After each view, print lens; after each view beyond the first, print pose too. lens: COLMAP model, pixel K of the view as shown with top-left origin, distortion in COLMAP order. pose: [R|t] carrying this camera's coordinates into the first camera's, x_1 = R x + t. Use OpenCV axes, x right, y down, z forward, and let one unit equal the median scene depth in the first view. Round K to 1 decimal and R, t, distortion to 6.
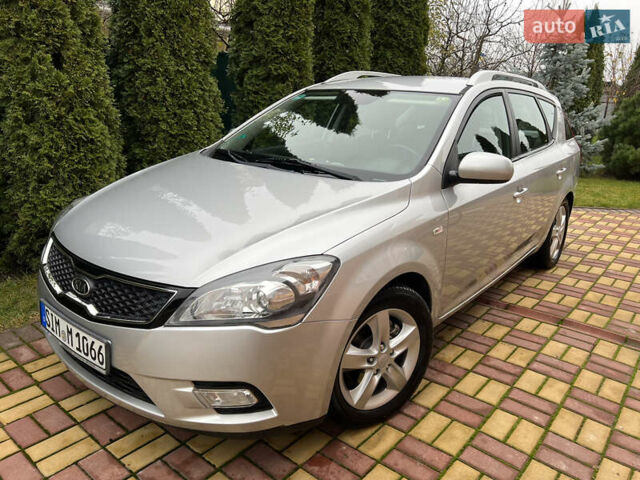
lens RADIAL K [[484.8, 0, 324.0], [0, 484.8, 242.9], [0, 0, 1]] dist [0.043081, -0.044795]
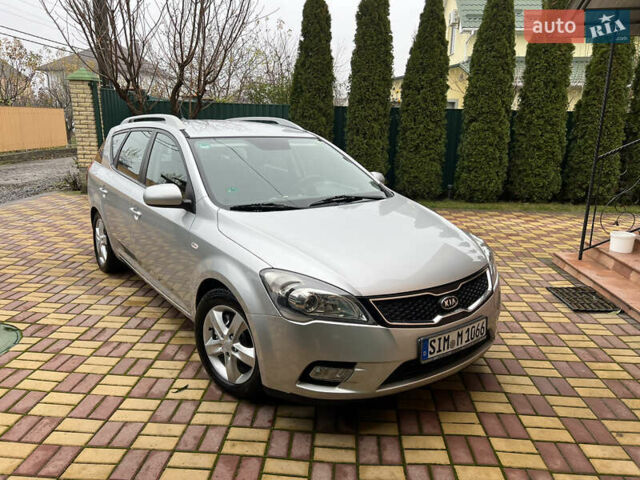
lens RADIAL K [[482.4, 0, 318.3], [0, 482.4, 241.0], [0, 0, 1]] dist [0.046013, -0.049100]
pose [[0.248068, -0.264237, 0.932009, -1.391583], [0.274125, 0.941907, 0.194081, -0.337252], [-0.929149, 0.207342, 0.306091, 0.685745]]
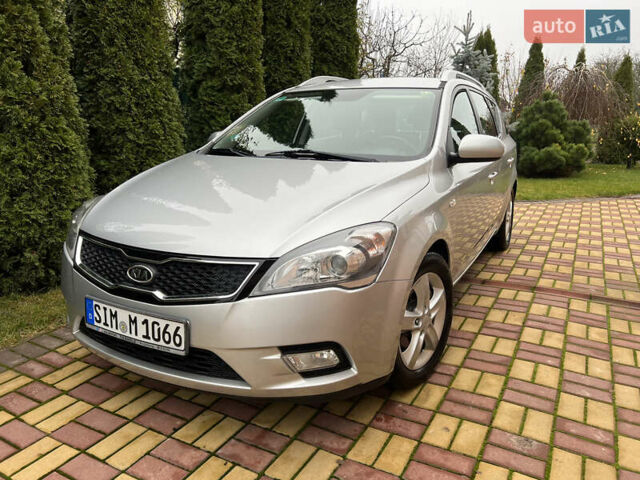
lens RADIAL K [[484.8, 0, 324.0], [0, 484.8, 242.9], [0, 0, 1]] dist [0.043081, -0.044795]
pose [[0.980838, -0.077451, 0.178769, -0.233513], [0.085376, 0.995659, -0.037059, 0.072556], [-0.175123, 0.051611, 0.983193, -0.033872]]
